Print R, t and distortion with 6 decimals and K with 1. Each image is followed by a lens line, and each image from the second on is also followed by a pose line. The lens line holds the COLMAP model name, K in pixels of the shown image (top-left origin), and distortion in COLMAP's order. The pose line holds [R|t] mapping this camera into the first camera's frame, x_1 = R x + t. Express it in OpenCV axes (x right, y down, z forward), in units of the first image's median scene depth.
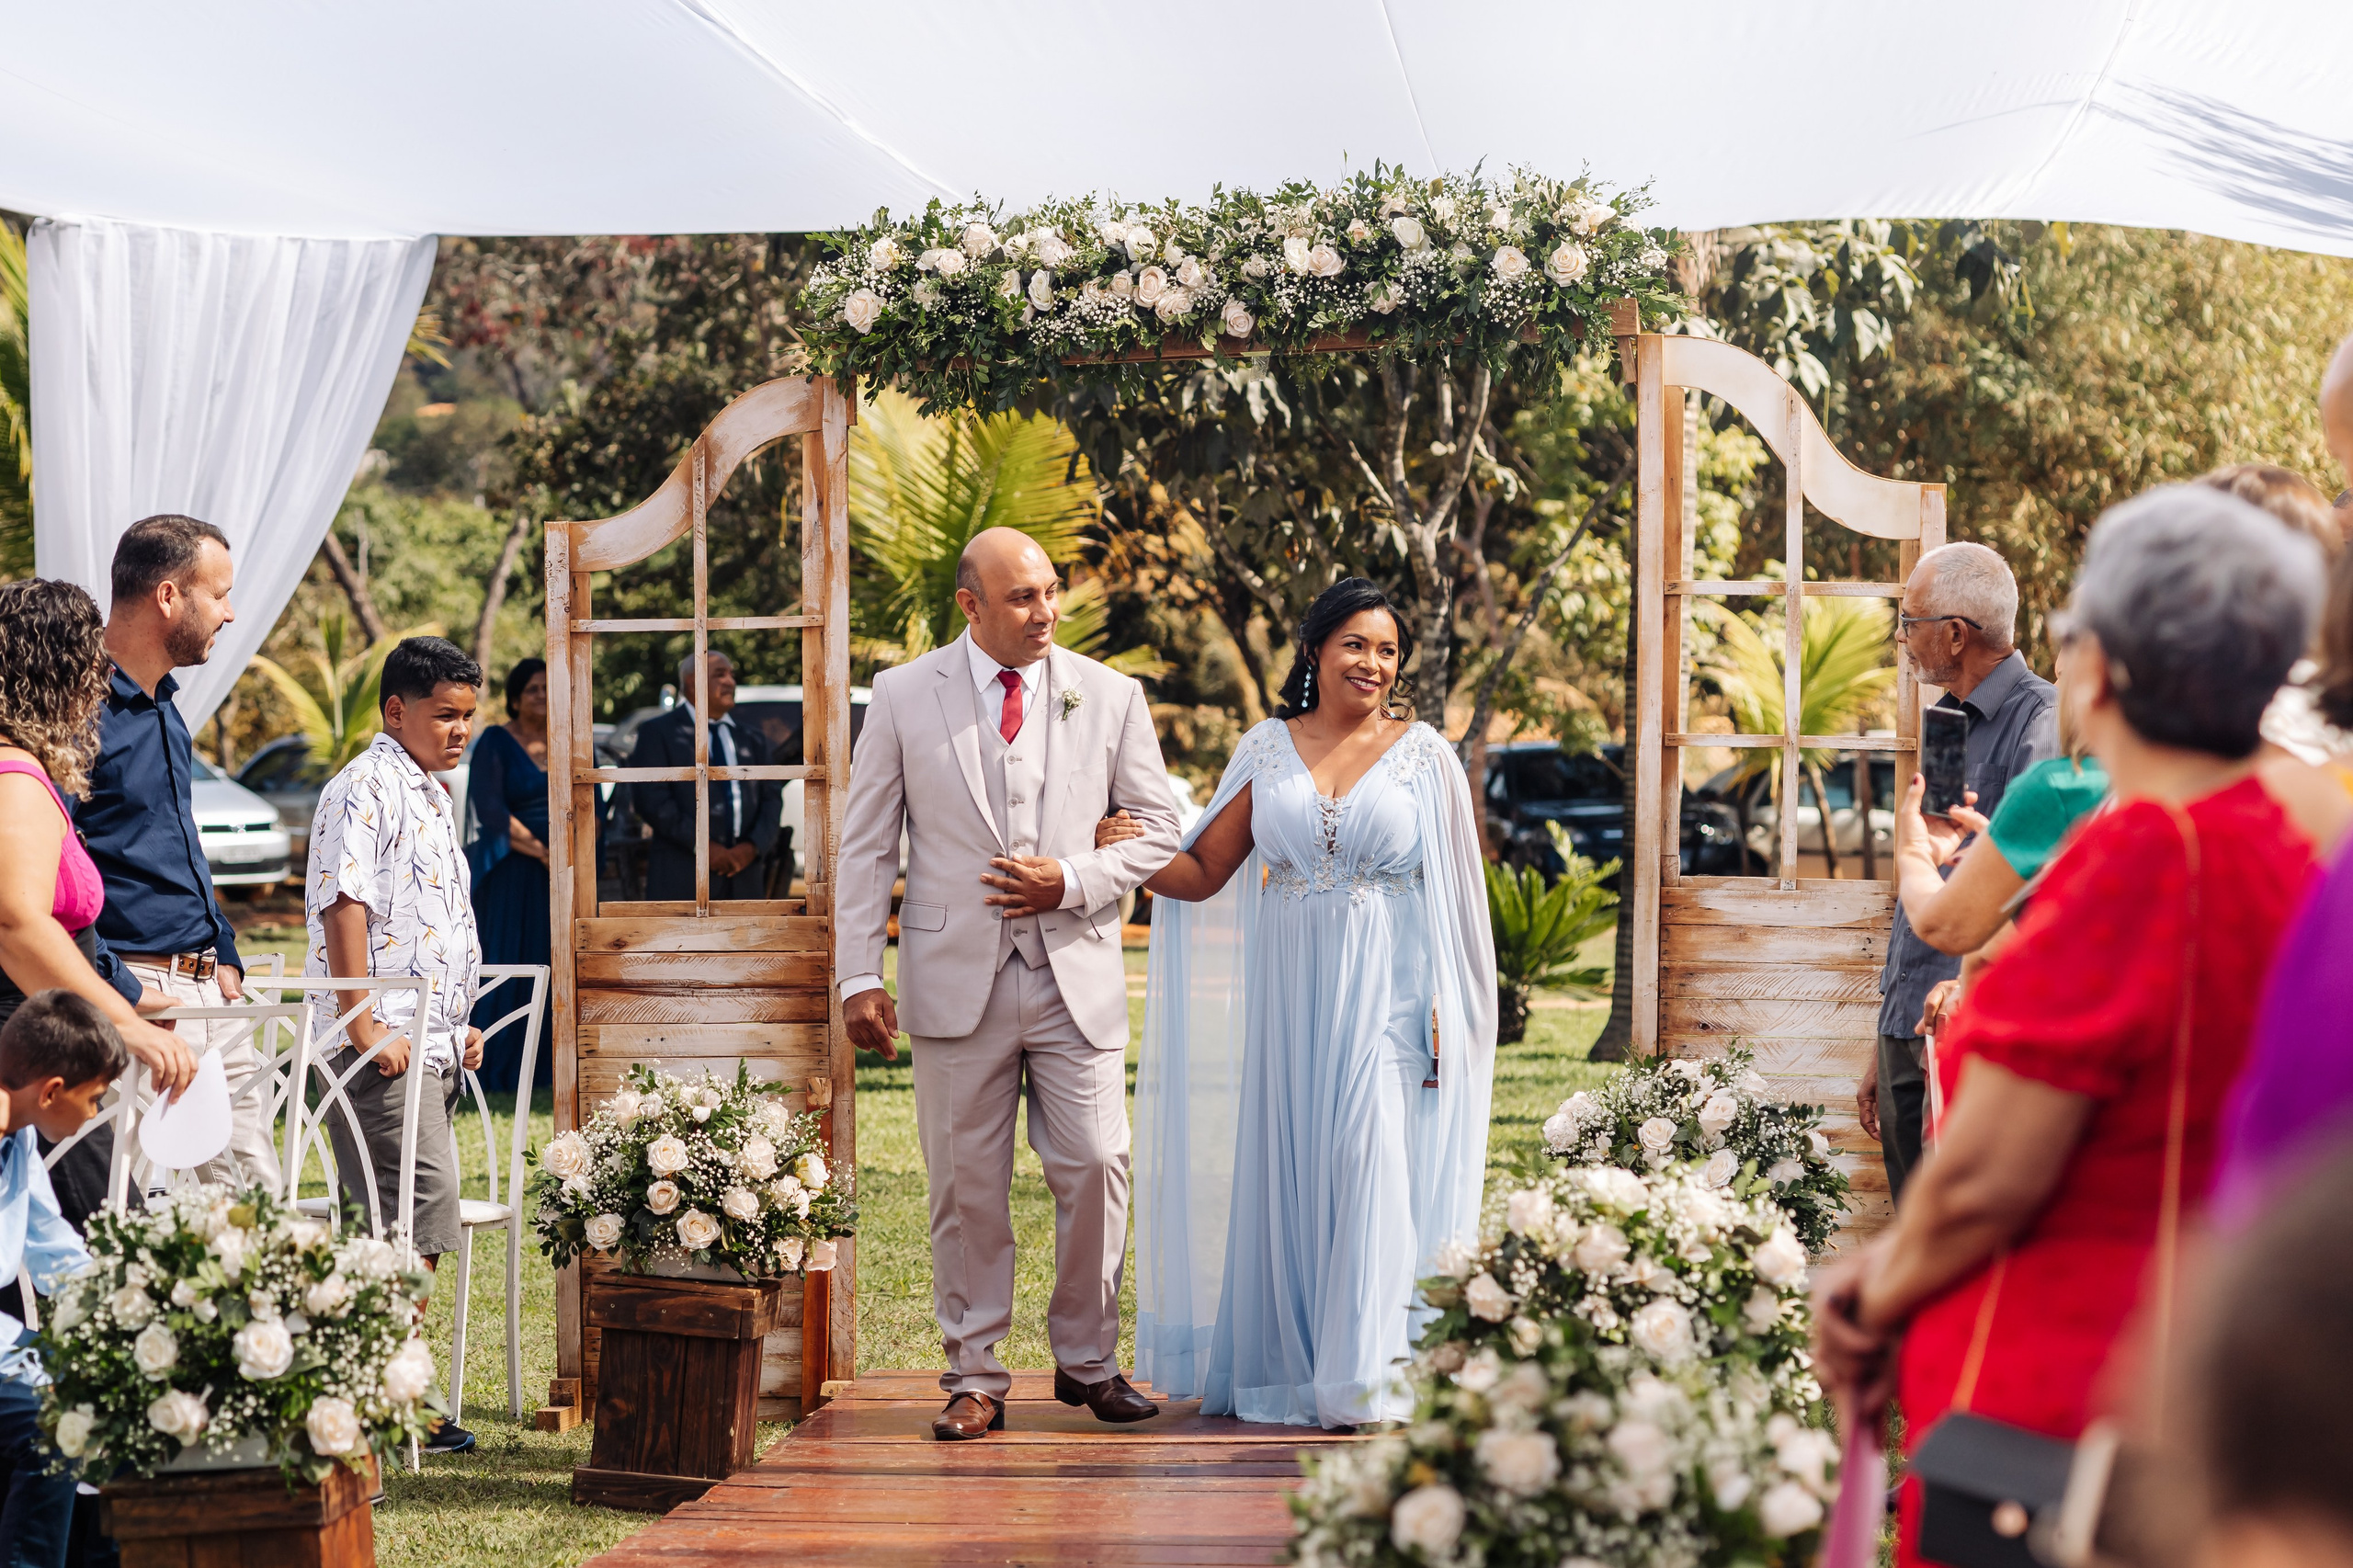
lens RADIAL K [[5586.7, 0, 1176.5], [0, 5586.7, 784.0], [0, 0, 1]] dist [-0.006833, 0.447341]
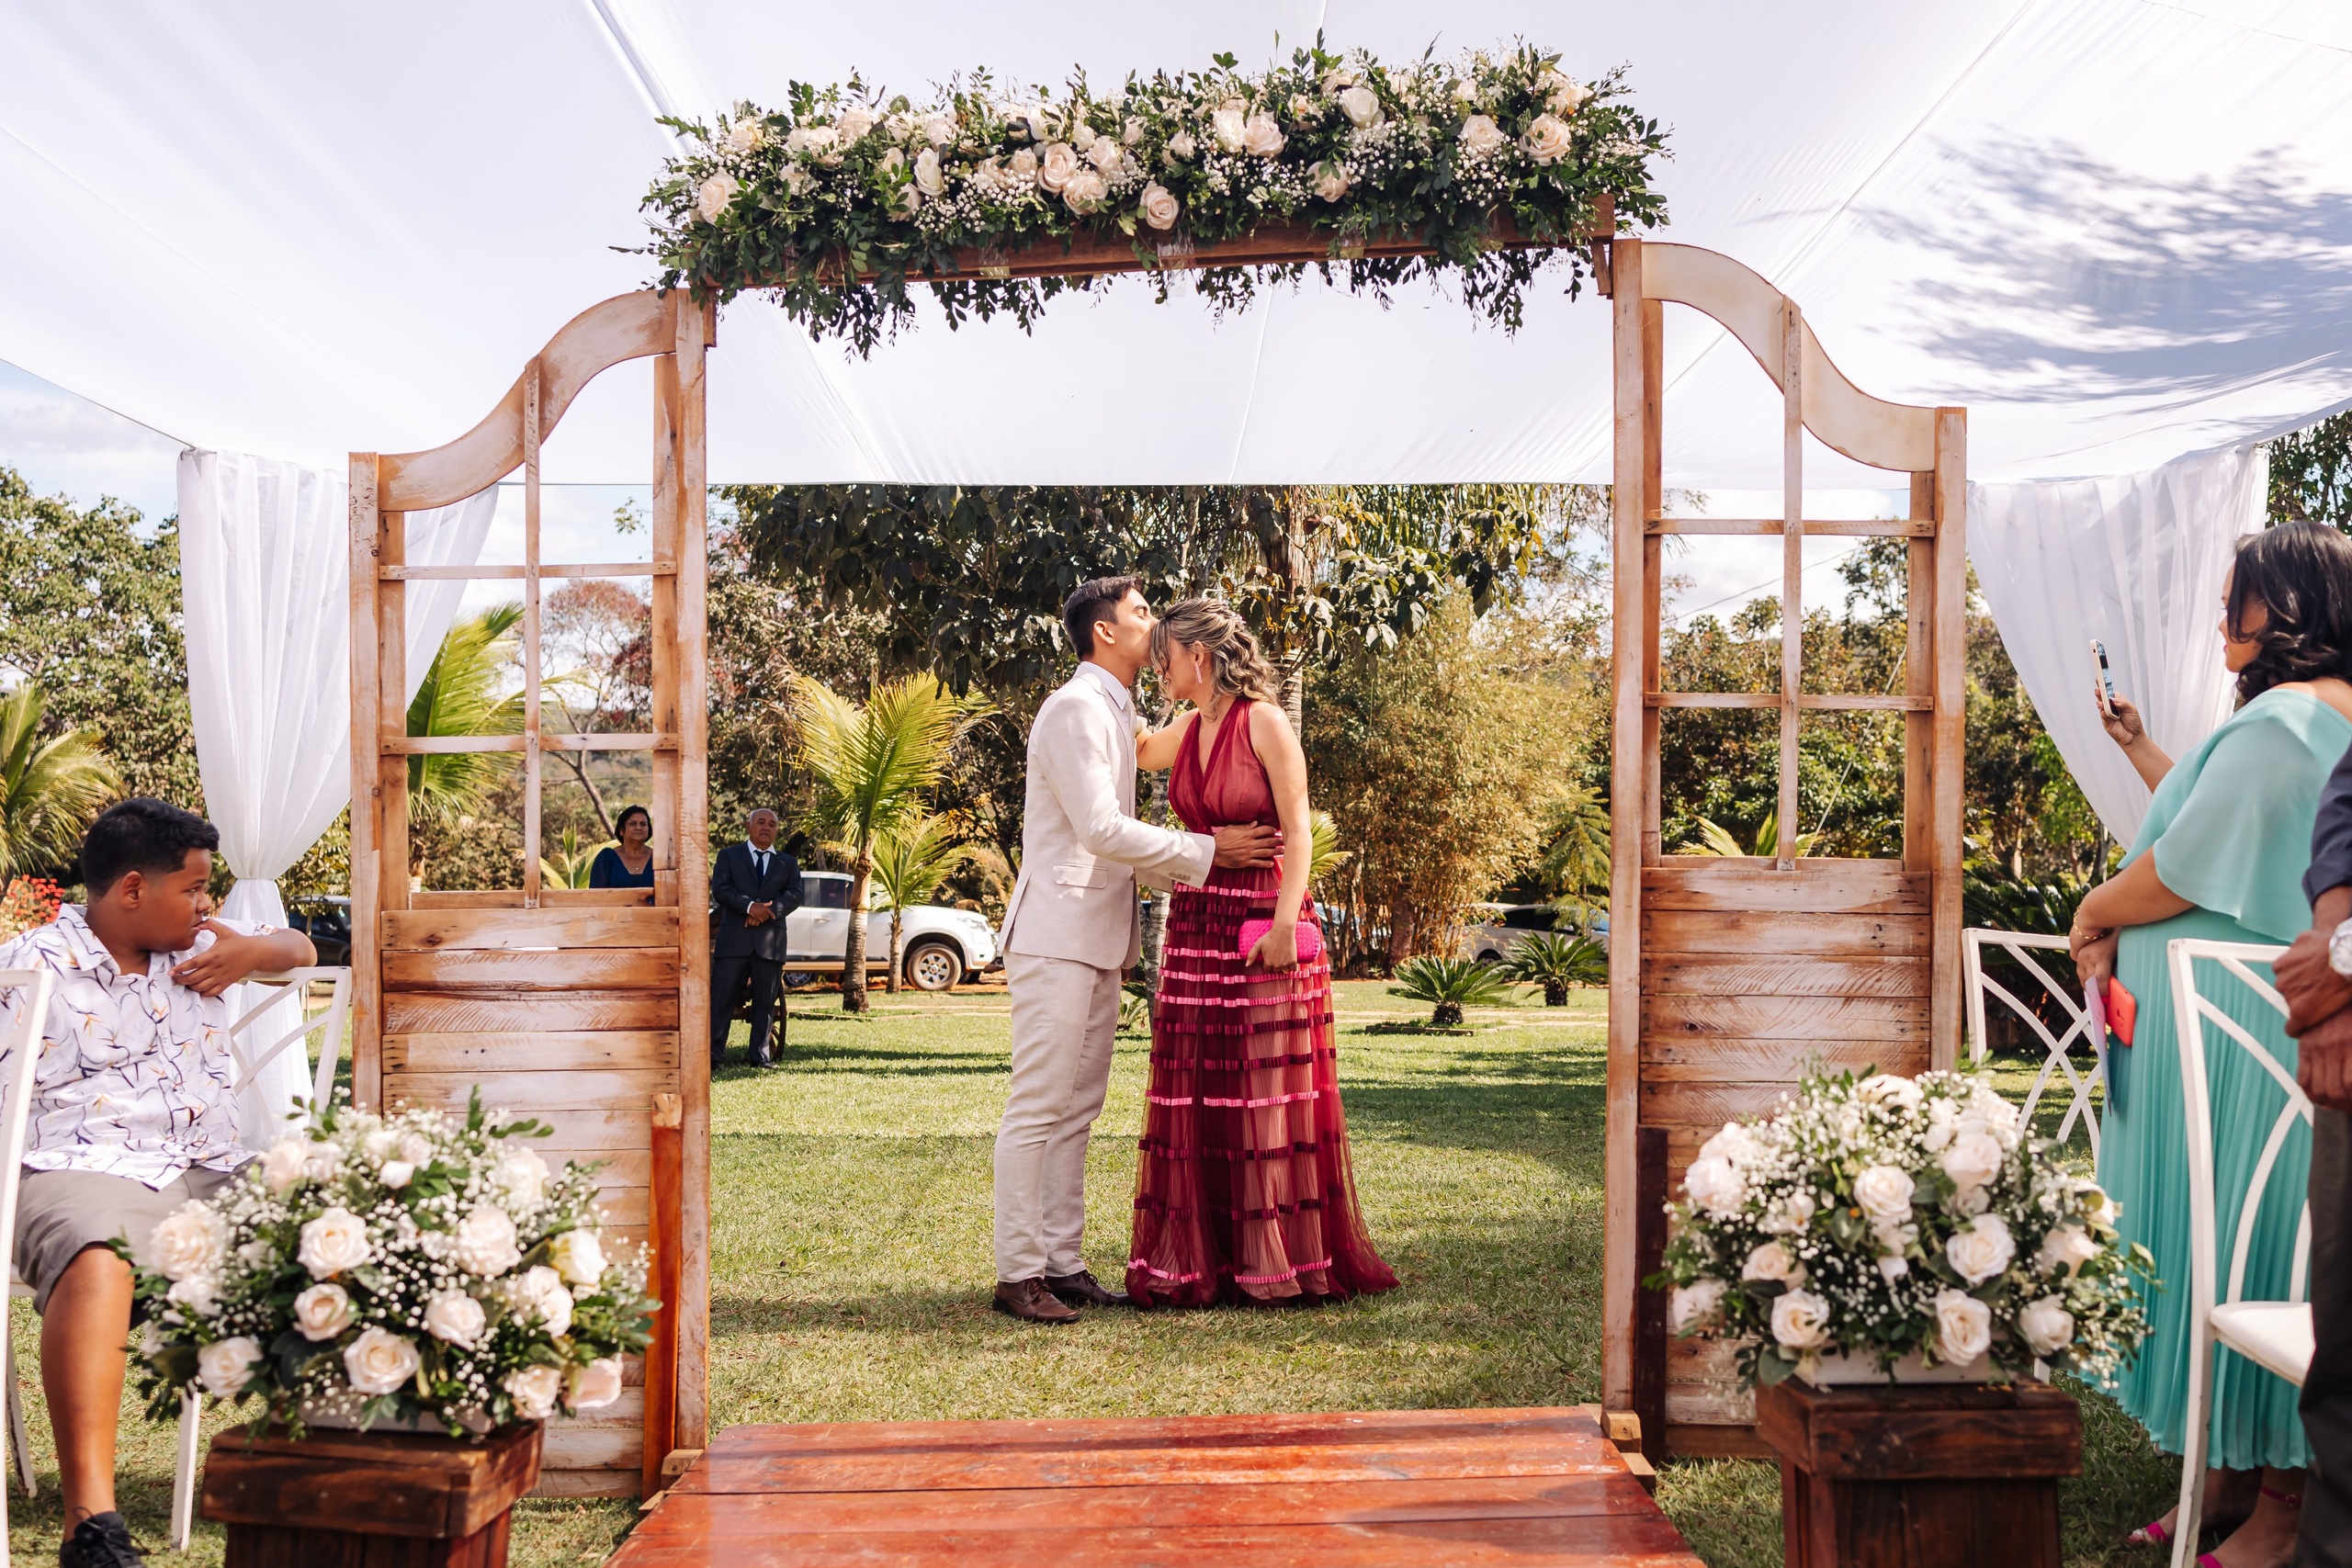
lens RADIAL K [[2361.5, 0, 1222.6], [0, 2361.5, 835.2], [0, 0, 1]] dist [0.012530, -0.000499]
pose [[0.994546, 0.001448, 0.104287, -0.017282], [0.002598, 0.999249, -0.038651, 0.027710], [-0.104265, 0.038711, 0.993796, 0.644076]]
